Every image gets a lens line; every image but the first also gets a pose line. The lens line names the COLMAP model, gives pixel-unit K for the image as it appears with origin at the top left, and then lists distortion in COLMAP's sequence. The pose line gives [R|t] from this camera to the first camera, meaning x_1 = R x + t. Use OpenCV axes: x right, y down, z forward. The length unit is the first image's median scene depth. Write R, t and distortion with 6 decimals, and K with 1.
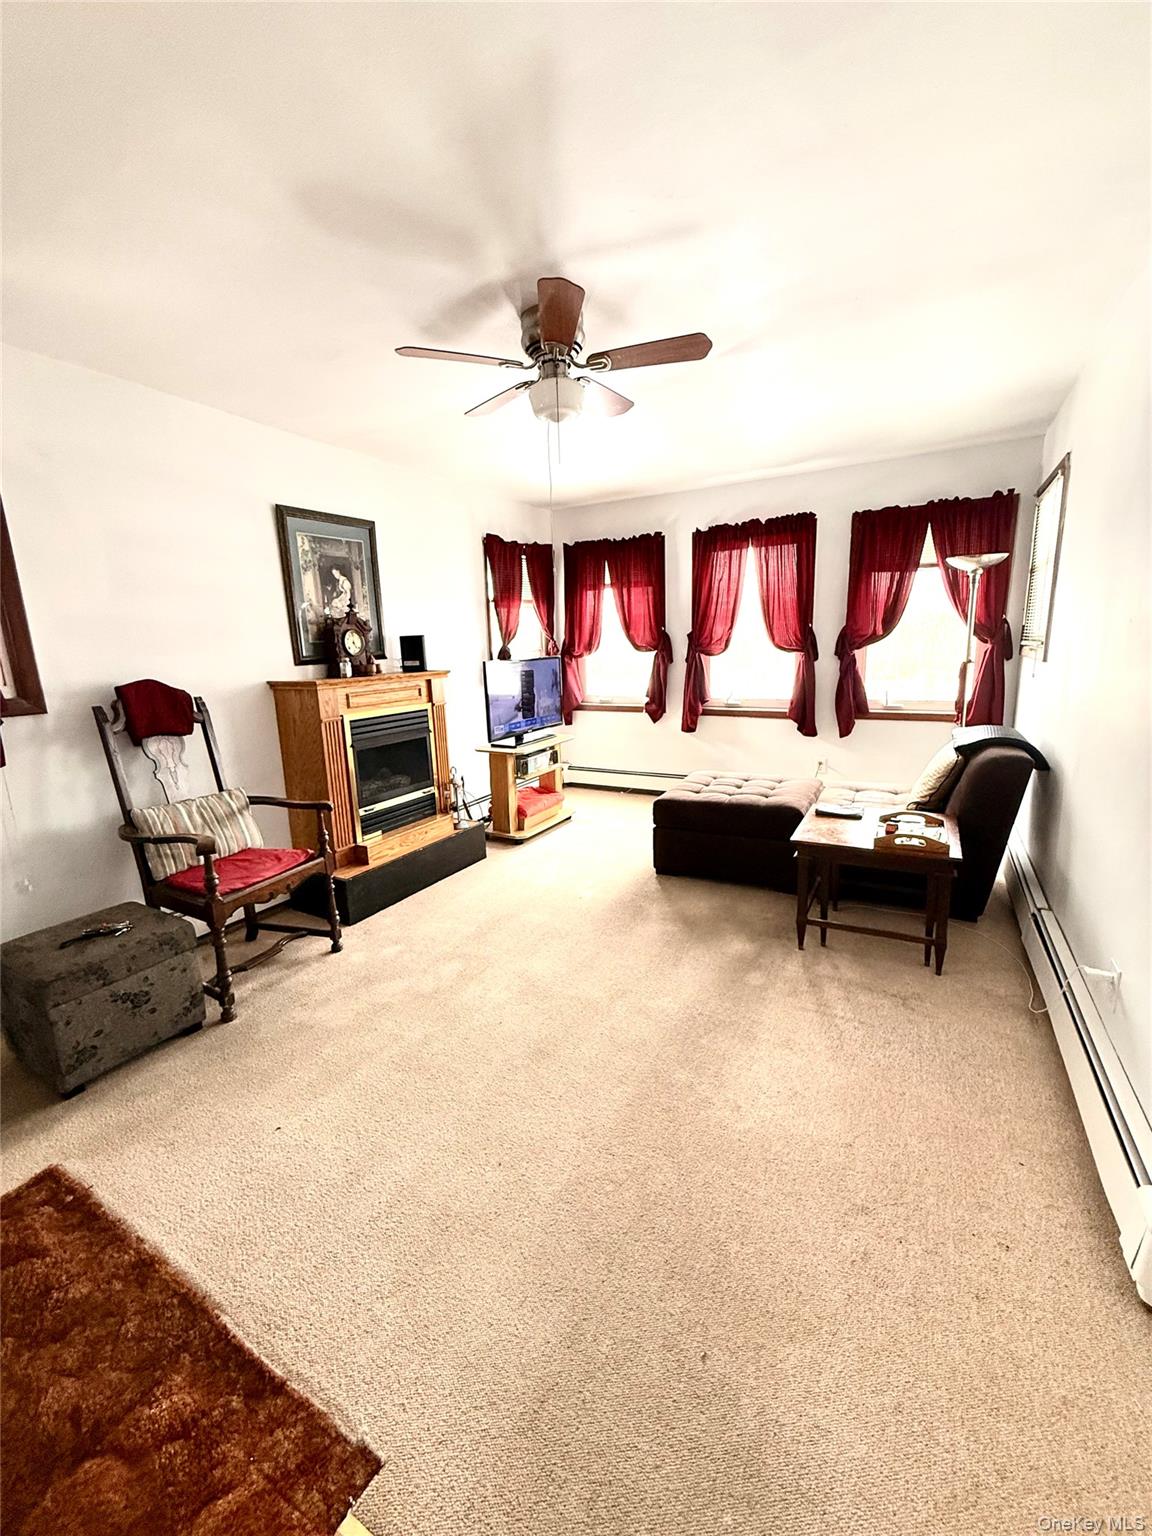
lens RADIAL K [[612.0, 0, 574.1], [0, 612.0, 763.9], [0, 0, 1]] dist [-0.003306, 0.001122]
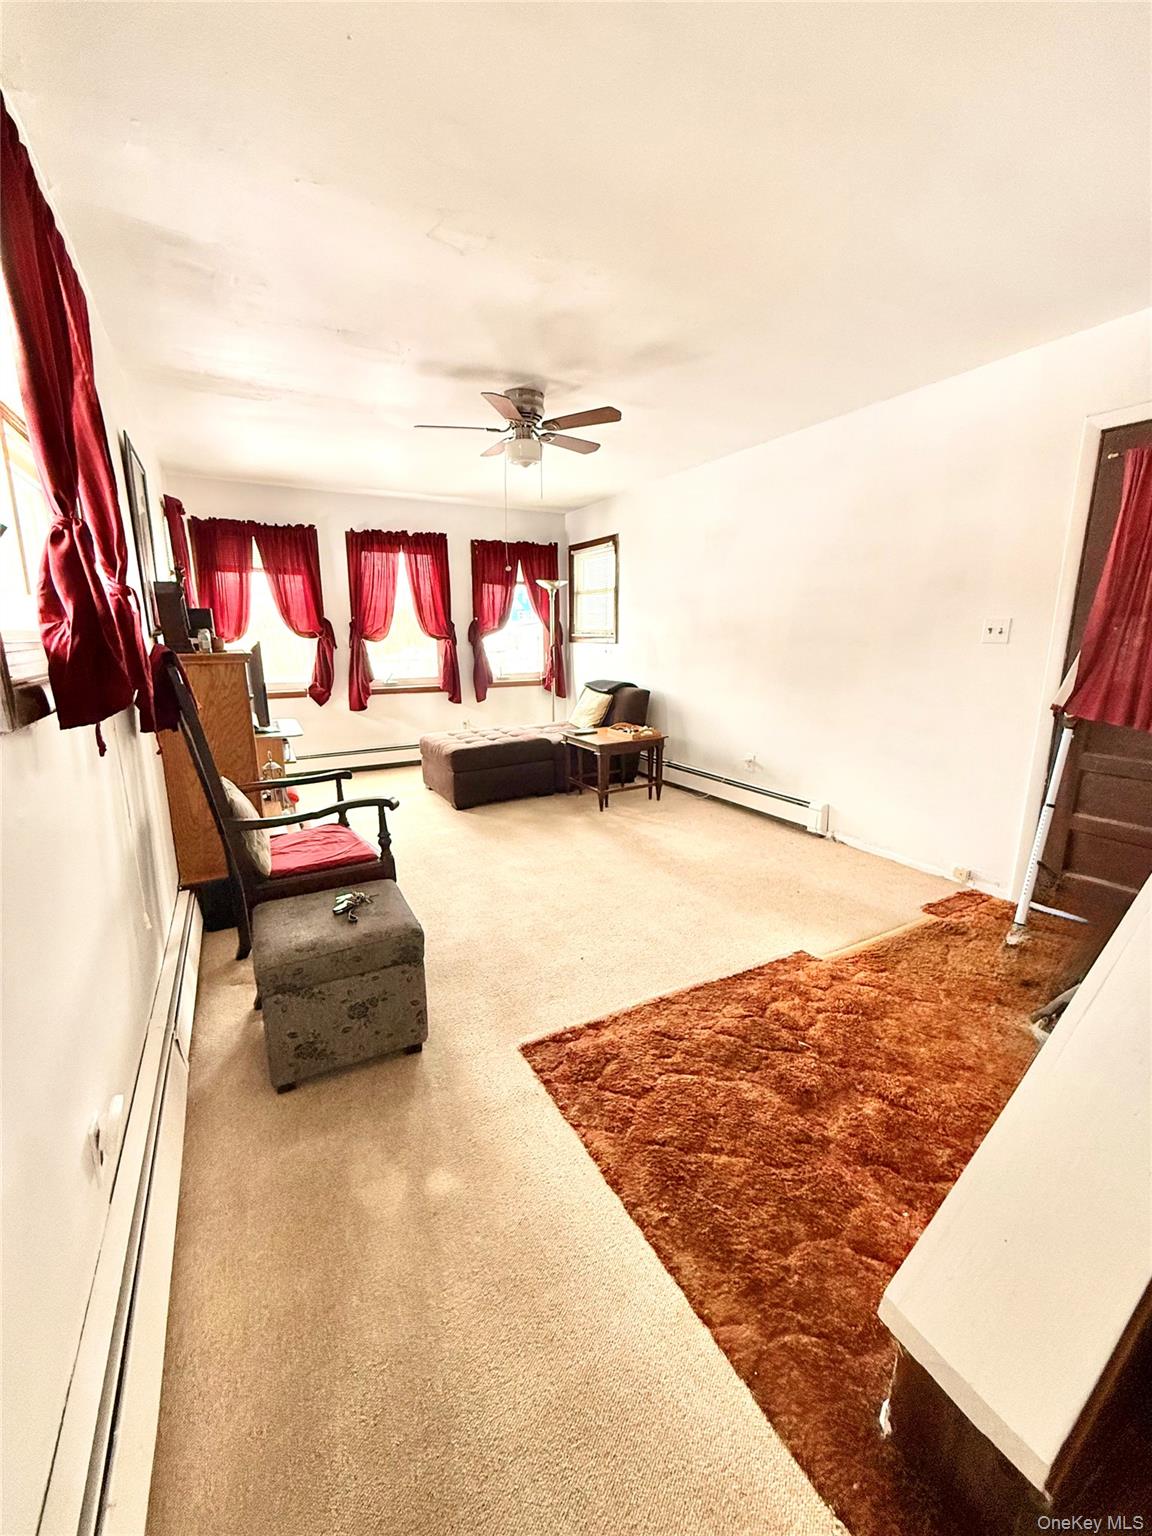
lens RADIAL K [[612.0, 0, 574.6], [0, 612.0, 768.2], [0, 0, 1]] dist [-0.003306, 0.001122]
pose [[0.523891, -0.154549, 0.837647, -0.638789], [0.155741, 0.984204, 0.084184, 0.020989], [-0.837426, 0.086353, 0.539685, 0.090678]]
